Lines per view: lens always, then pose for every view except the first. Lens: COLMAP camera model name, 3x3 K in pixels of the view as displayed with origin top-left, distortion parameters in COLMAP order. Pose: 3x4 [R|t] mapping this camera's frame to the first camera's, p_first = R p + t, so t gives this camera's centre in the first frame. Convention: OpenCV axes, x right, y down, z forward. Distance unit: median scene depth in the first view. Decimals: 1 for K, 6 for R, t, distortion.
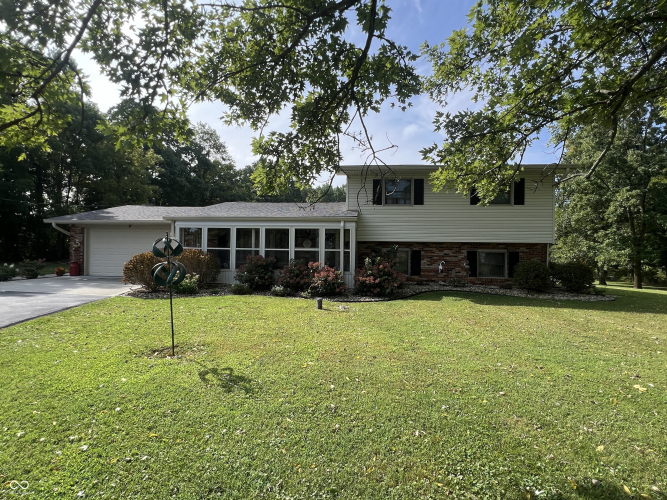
lens RADIAL K [[330.8, 0, 337.5], [0, 330.8, 251.0], [0, 0, 1]] dist [-0.014565, -0.000323]
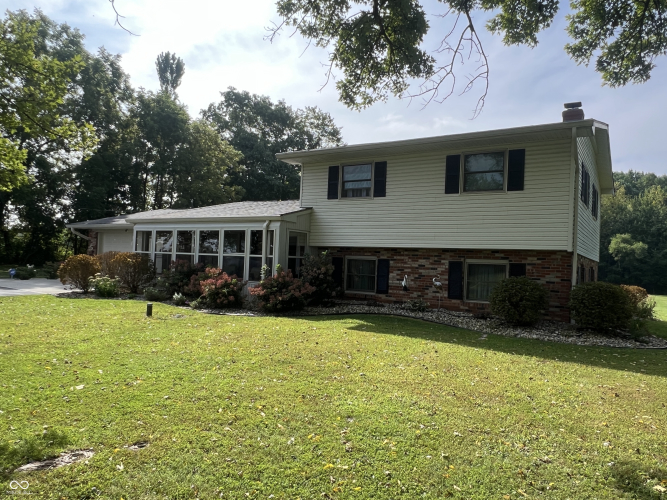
lens RADIAL K [[469.8, 0, 337.4], [0, 469.8, 249.7], [0, 0, 1]] dist [-0.041737, 0.000769]
pose [[0.902372, 0.007849, -0.430887, 0.642519], [-0.025284, 0.999076, -0.034751, 0.017139], [0.430216, 0.042253, 0.901737, 0.029219]]
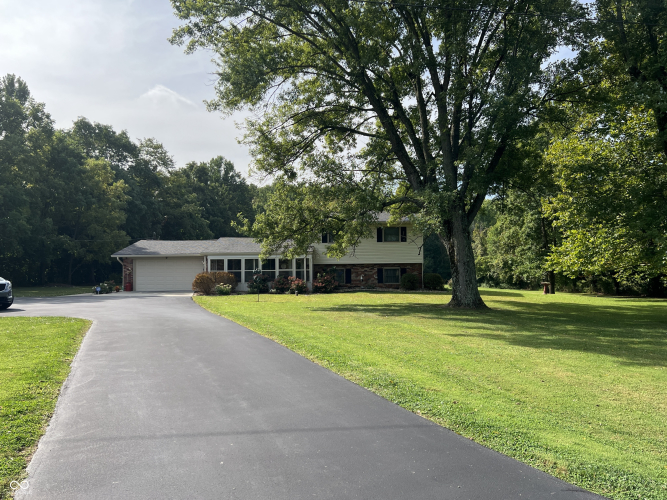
lens RADIAL K [[488.2, 0, 330.7], [0, 488.2, 251.7], [0, 0, 1]] dist [0.026640, -0.018544]
pose [[0.996150, -0.023718, 0.084394, -0.067880], [0.026945, 0.998941, -0.037298, 0.001808], [-0.083420, 0.039429, 0.995734, -1.635134]]
